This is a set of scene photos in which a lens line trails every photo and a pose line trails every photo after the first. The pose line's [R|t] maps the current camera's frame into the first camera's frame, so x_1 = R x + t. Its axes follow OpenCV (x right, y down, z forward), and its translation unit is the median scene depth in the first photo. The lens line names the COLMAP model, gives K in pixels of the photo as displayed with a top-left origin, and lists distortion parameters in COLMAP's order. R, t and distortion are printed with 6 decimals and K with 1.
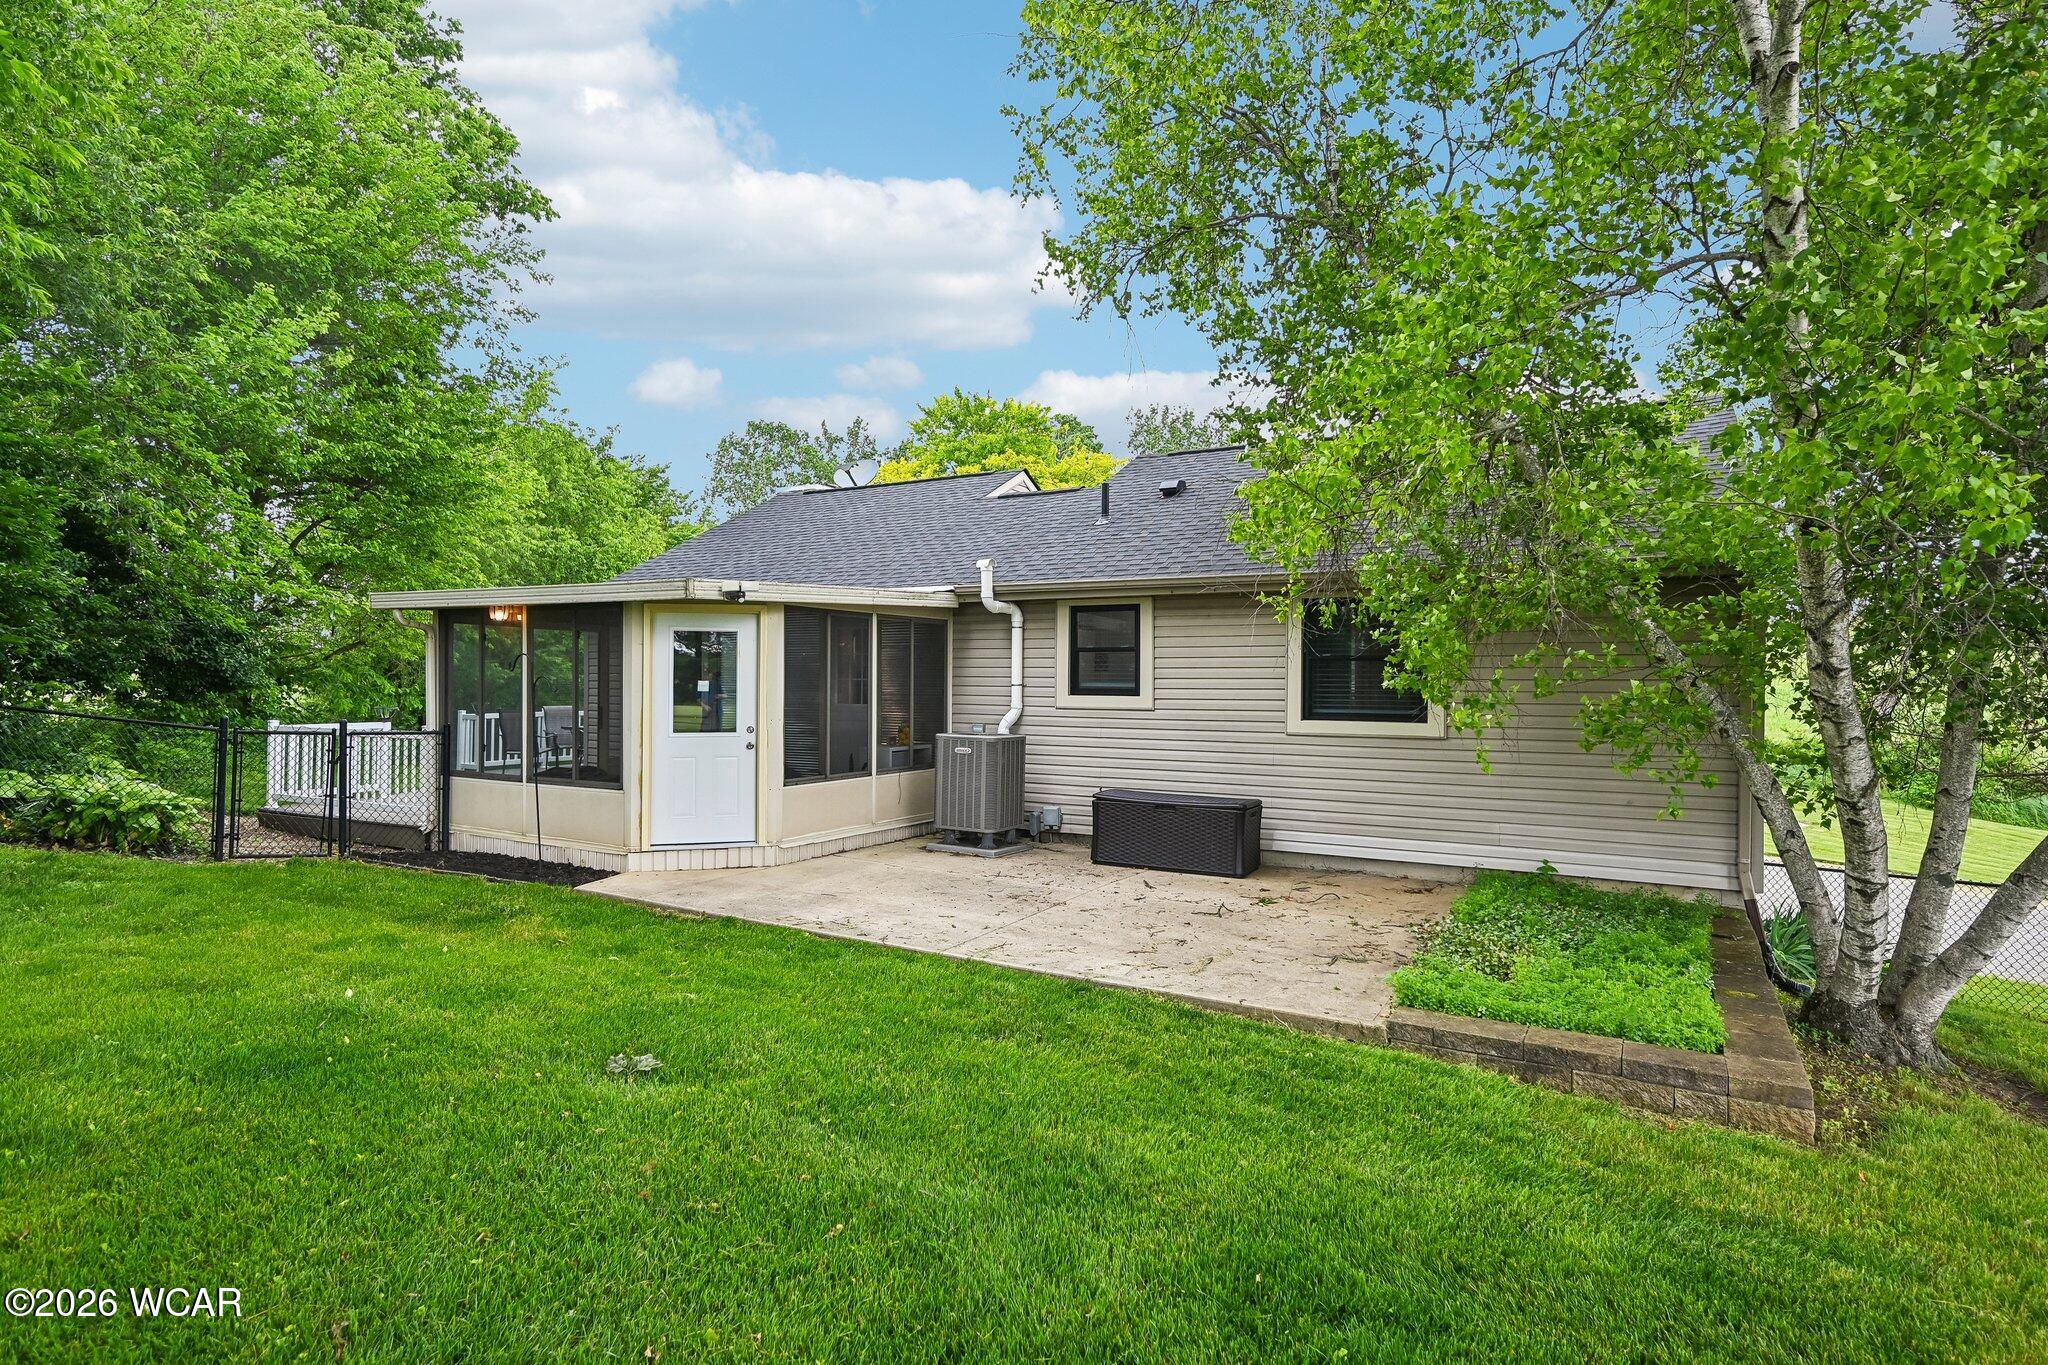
lens RADIAL K [[1090.5, 0, 1036.3], [0, 1090.5, 670.3], [0, 0, 1]] dist [-0.001111, -0.000524]
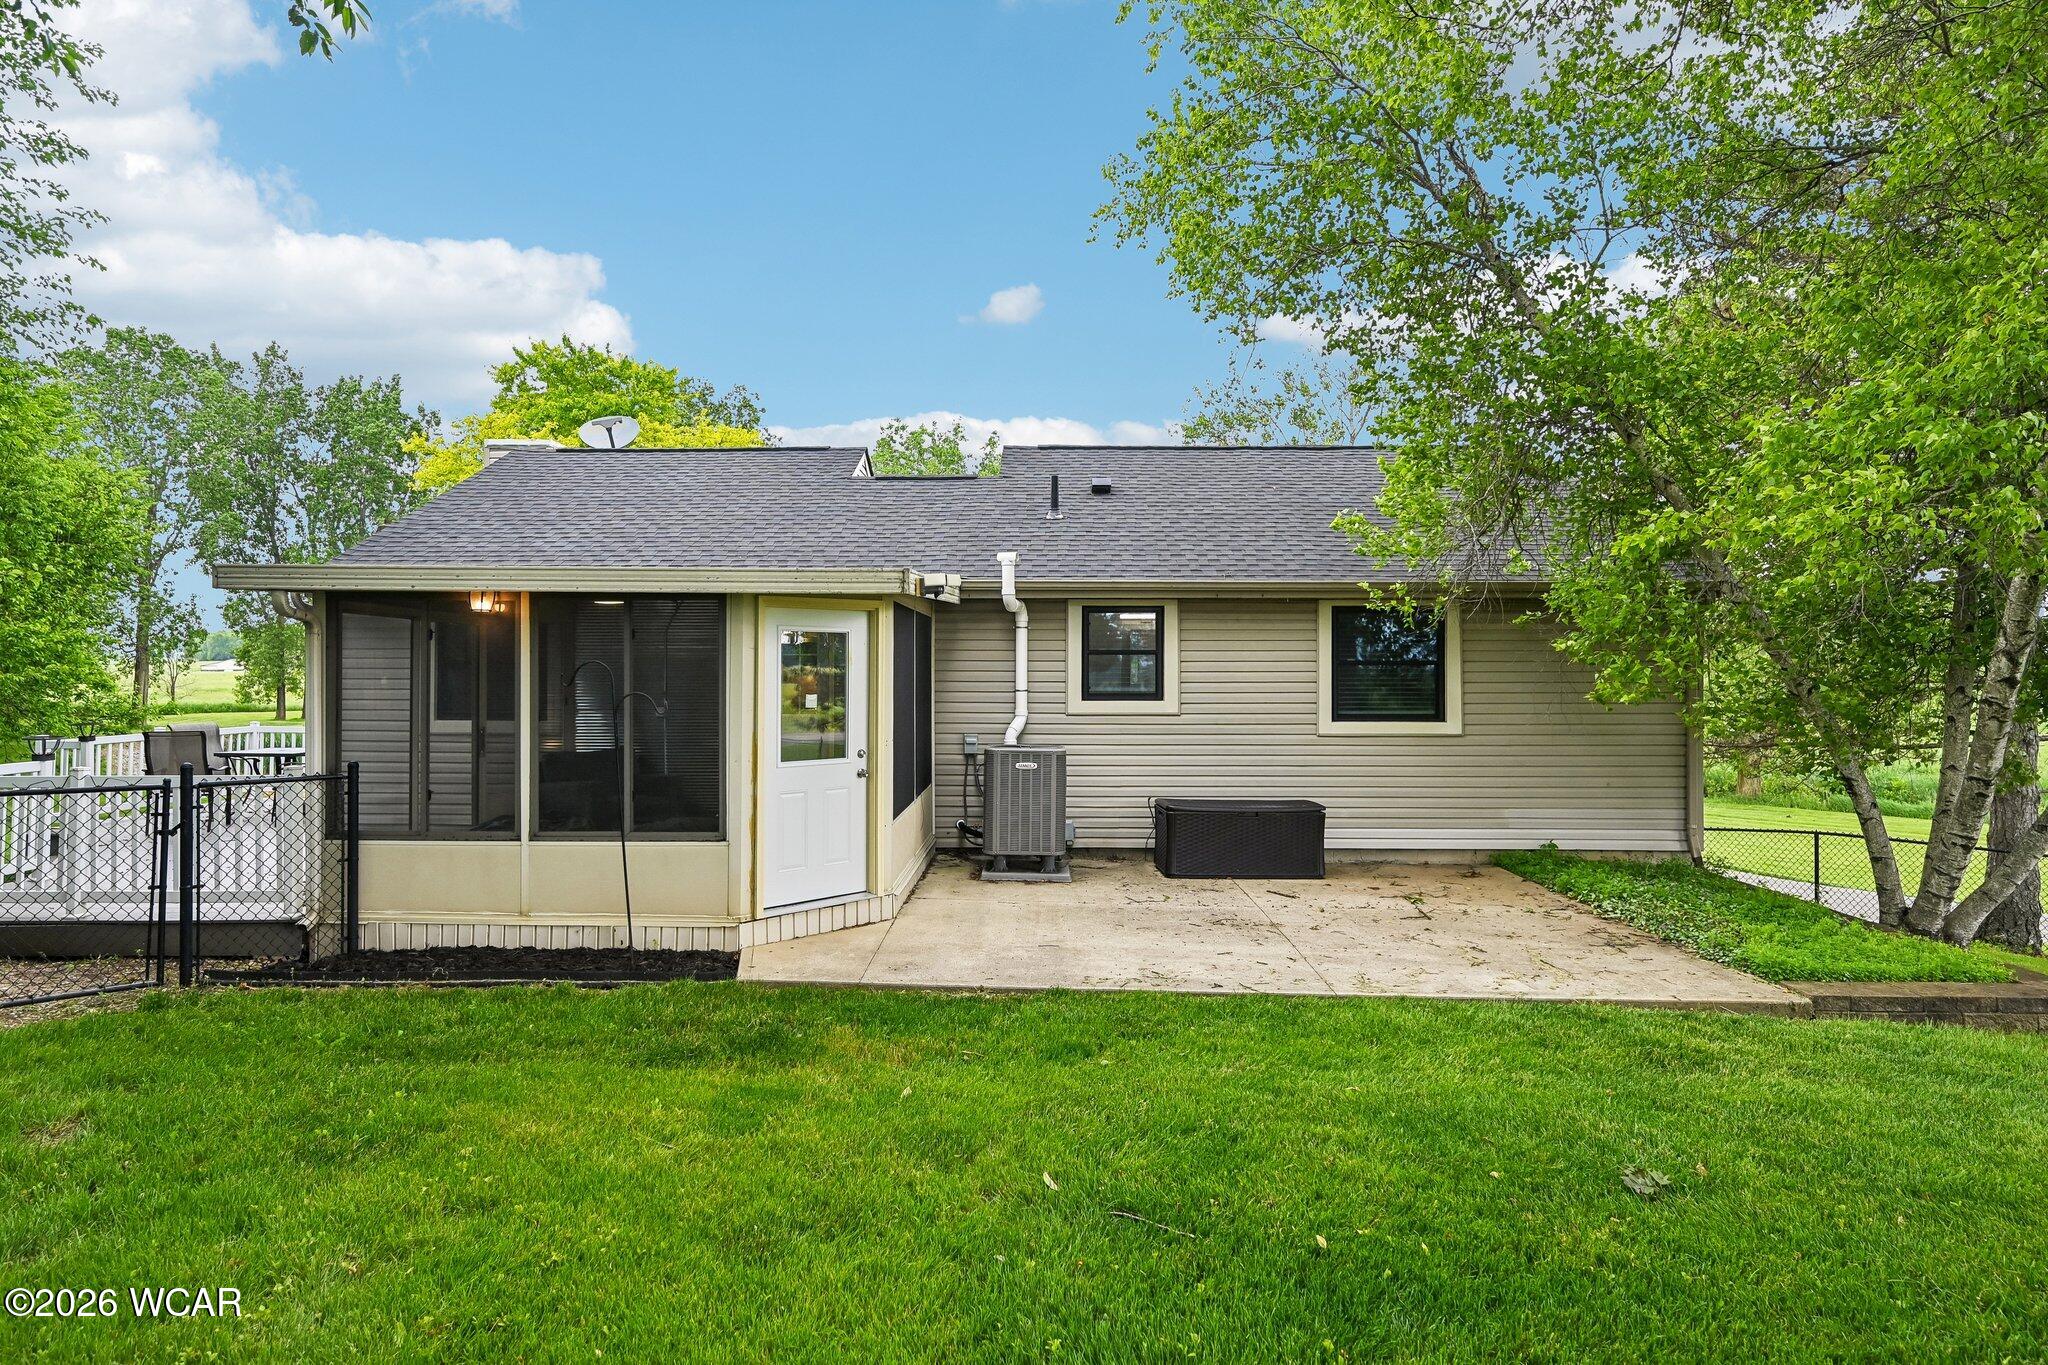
lens RADIAL K [[1090.5, 0, 1036.3], [0, 1090.5, 670.3], [0, 0, 1]] dist [-0.001111, -0.000524]
pose [[0.878939, -0.006219, 0.476894, -0.503264], [0.000535, 0.999927, 0.012053, -0.016498], [-0.476934, -0.010339, 0.878878, 0.213640]]
